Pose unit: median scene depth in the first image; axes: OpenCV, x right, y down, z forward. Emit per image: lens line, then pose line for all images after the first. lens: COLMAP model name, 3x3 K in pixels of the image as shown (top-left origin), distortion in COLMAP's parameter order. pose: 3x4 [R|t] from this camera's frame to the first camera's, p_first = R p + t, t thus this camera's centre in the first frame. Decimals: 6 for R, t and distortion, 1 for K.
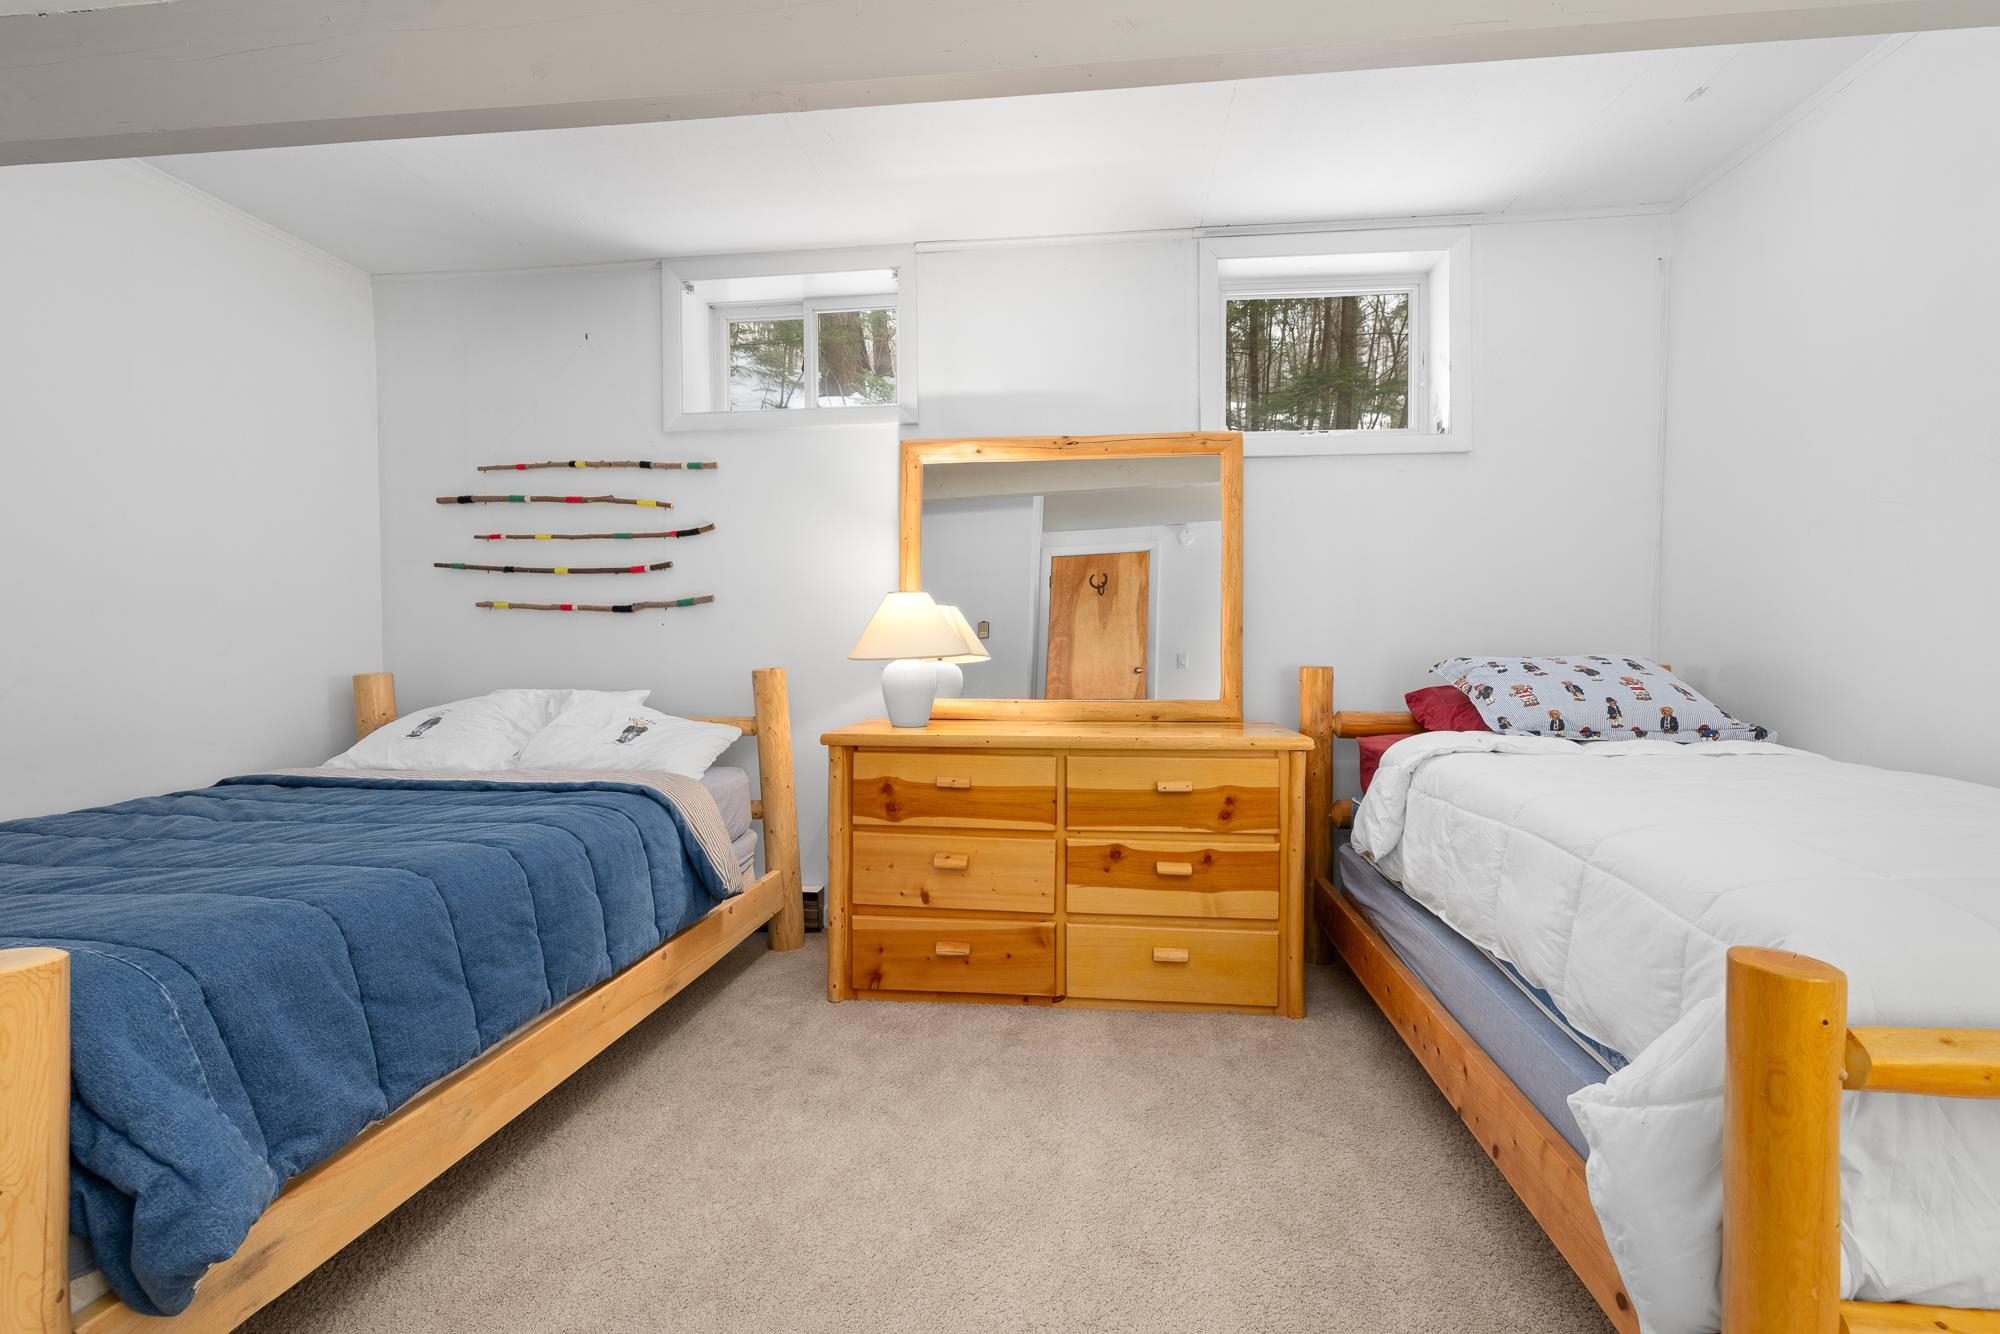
lens RADIAL K [[869.8, 0, 1000.0], [0, 869.8, 667.0], [0, 0, 1]] dist [0.000944, 0.000181]
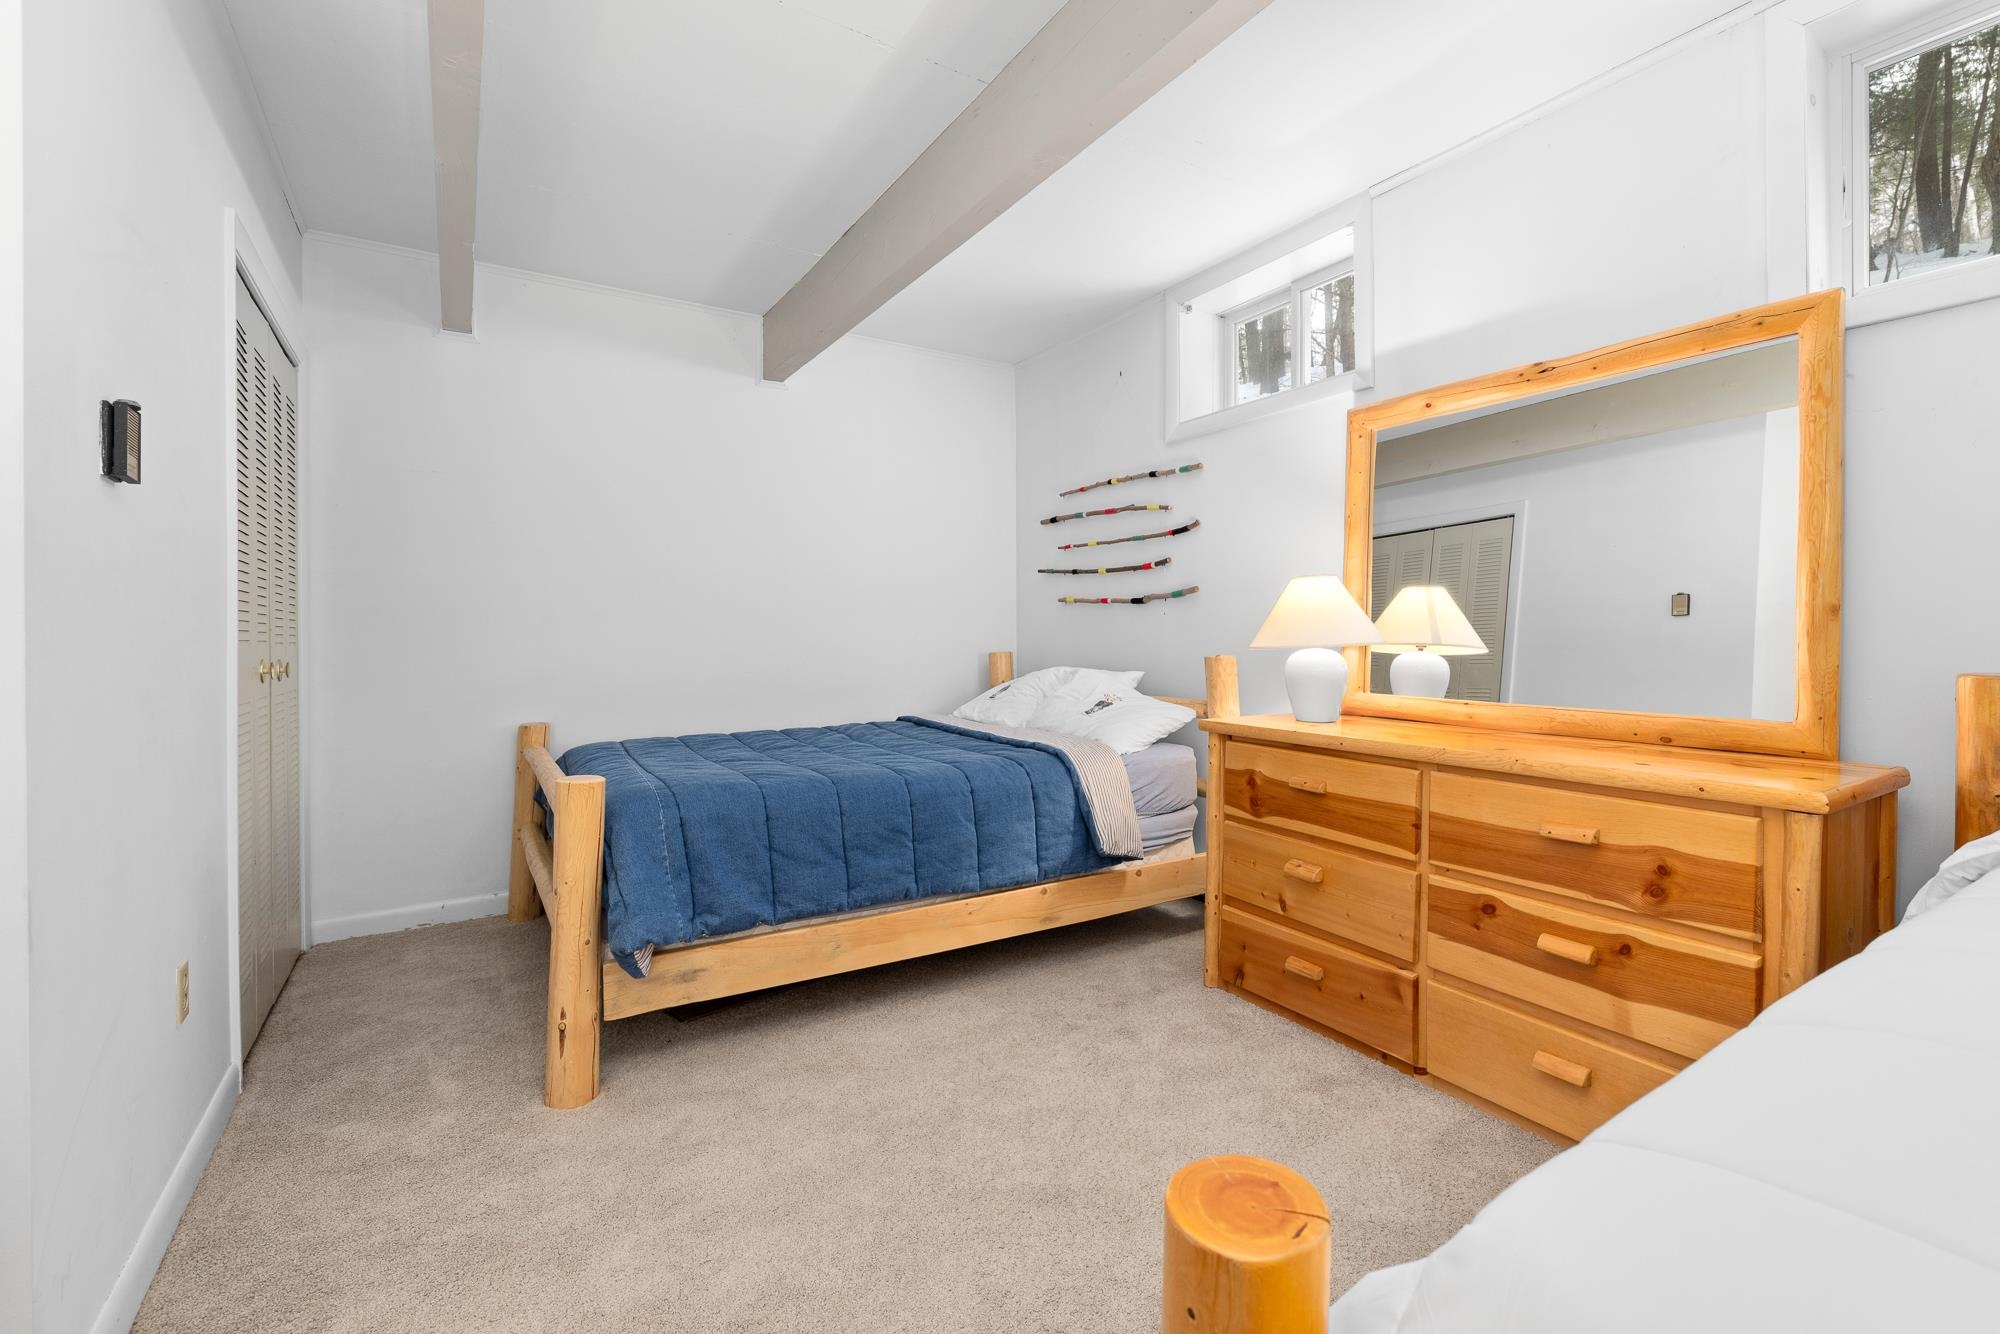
lens RADIAL K [[859.8, 0, 997.0], [0, 859.8, 635.8], [0, 0, 1]] dist [-0.000235, -0.000081]
pose [[0.616308, 0.006496, -0.787478, 0.449768], [-0.021254, 0.999739, -0.008388, -0.008405], [0.787218, 0.021907, 0.616286, 0.186339]]
